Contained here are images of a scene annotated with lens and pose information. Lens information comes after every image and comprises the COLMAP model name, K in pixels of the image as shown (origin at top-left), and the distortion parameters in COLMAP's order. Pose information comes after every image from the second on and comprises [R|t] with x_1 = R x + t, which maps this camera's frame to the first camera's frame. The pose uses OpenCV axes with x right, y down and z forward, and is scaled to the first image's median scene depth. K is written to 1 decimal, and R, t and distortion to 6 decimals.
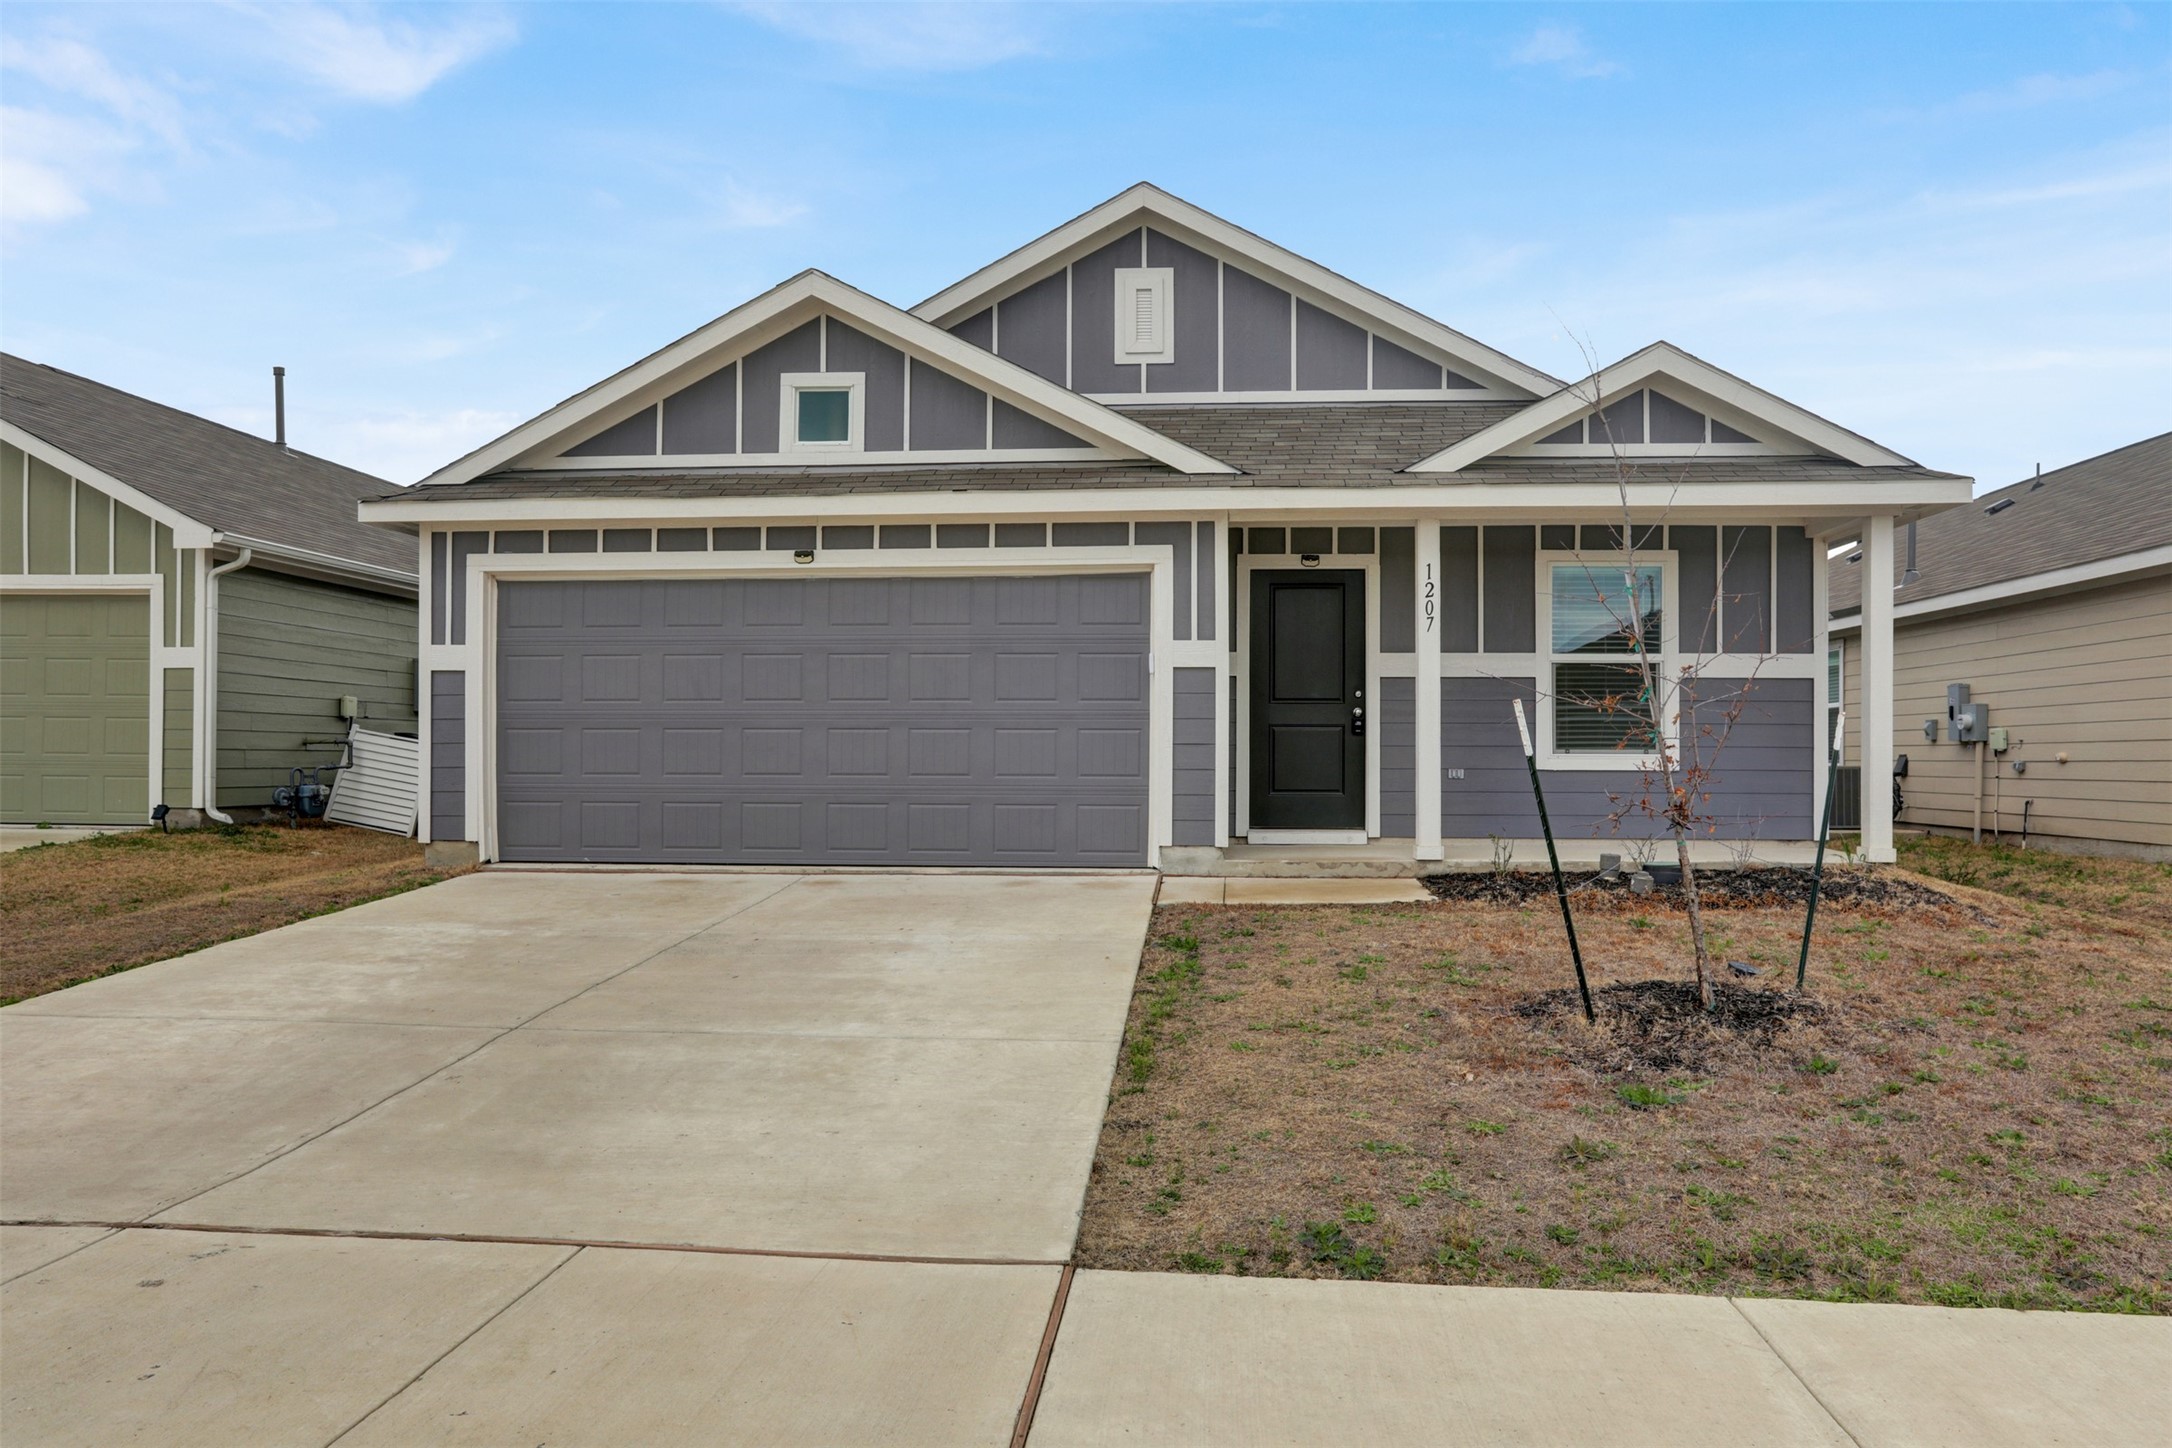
lens RADIAL K [[1447.5, 0, 1086.0], [0, 1447.5, 724.0], [0, 0, 1]] dist [-0.013723, 0.000123]
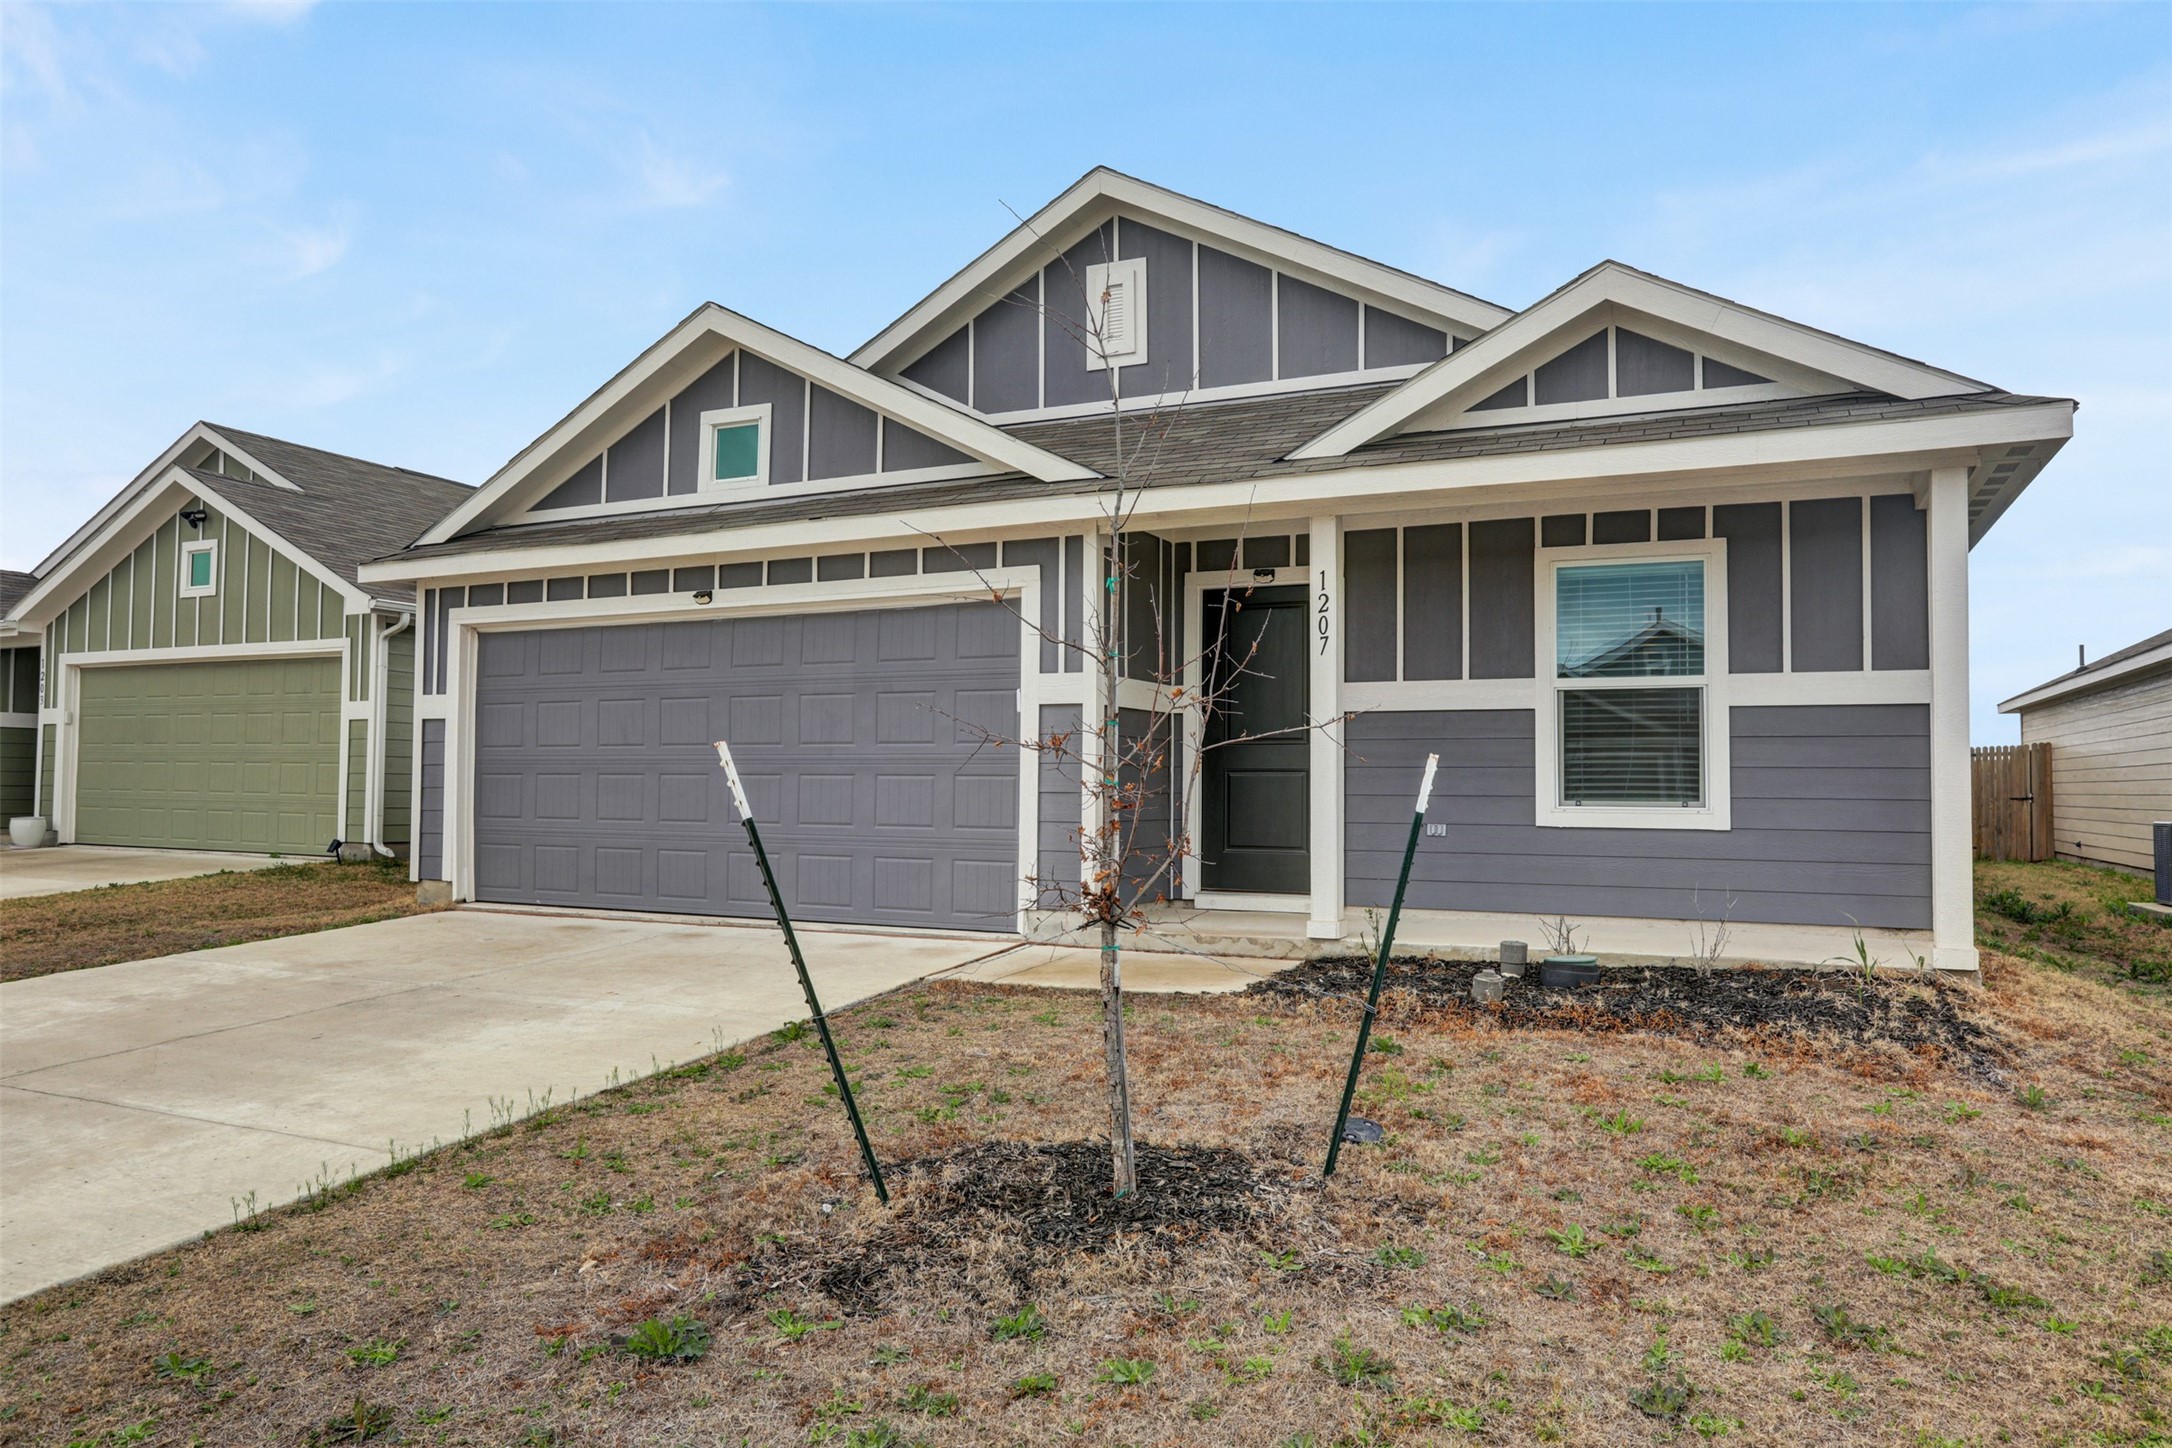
lens RADIAL K [[1398.5, 0, 1086.0], [0, 1398.5, 724.0], [0, 0, 1]] dist [-0.006131, -0.001027]
pose [[0.934491, -0.012006, -0.355784, 0.371170], [0.001663, 0.999567, -0.029362, -0.002337], [0.355983, 0.026847, 0.934107, 0.211901]]
